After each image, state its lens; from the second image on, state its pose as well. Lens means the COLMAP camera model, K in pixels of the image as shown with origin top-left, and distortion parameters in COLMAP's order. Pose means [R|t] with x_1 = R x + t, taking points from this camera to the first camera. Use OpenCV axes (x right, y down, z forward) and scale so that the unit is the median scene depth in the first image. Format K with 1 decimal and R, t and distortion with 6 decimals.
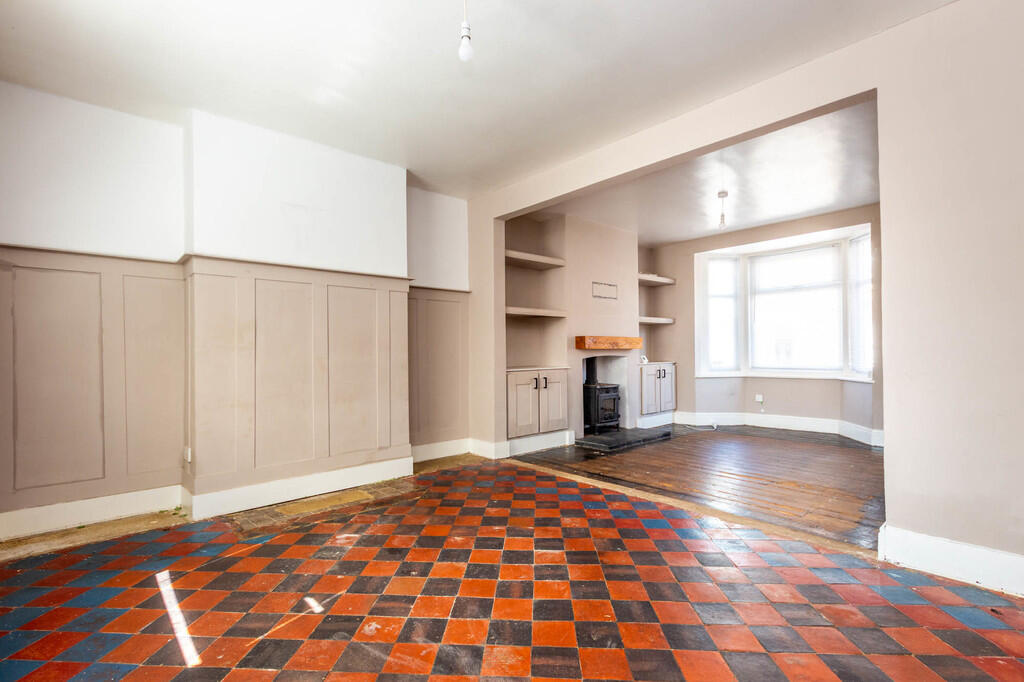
lens RADIAL K [[475.5, 0, 510.7], [0, 475.5, 350.2], [0, 0, 1]] dist [0.022170, 0.000038]
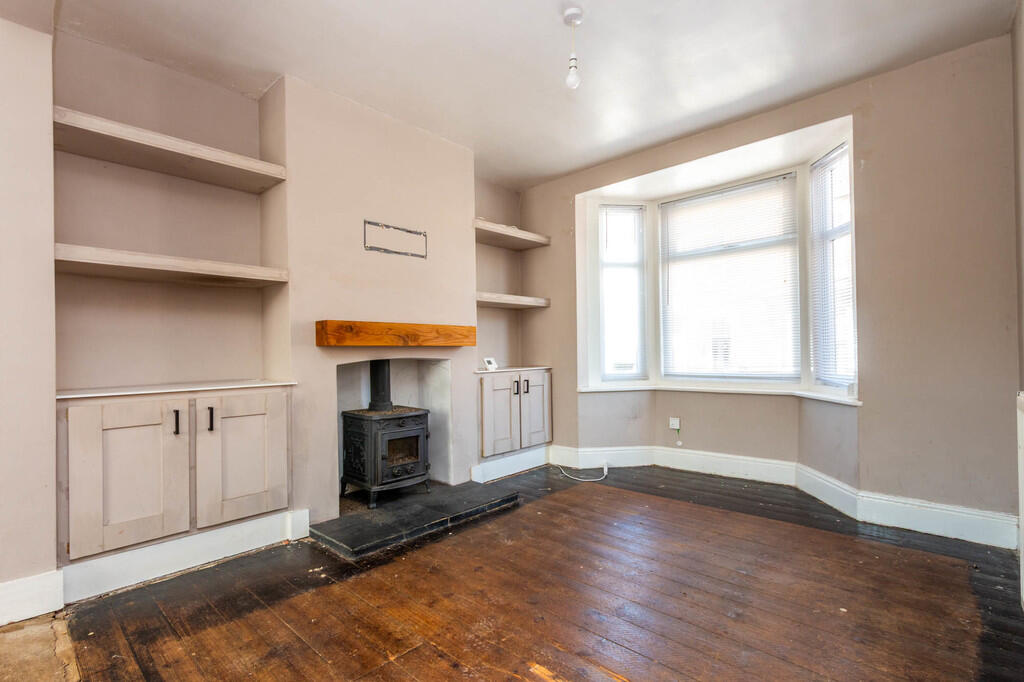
lens RADIAL K [[475.5, 0, 510.7], [0, 475.5, 350.2], [0, 0, 1]] dist [0.022170, 0.000038]
pose [[0.995761, -0.005426, 0.091817, 0.257675], [0.005700, 0.999980, -0.002717, 0.003781], [-0.091801, 0.003229, 0.995772, 0.409470]]
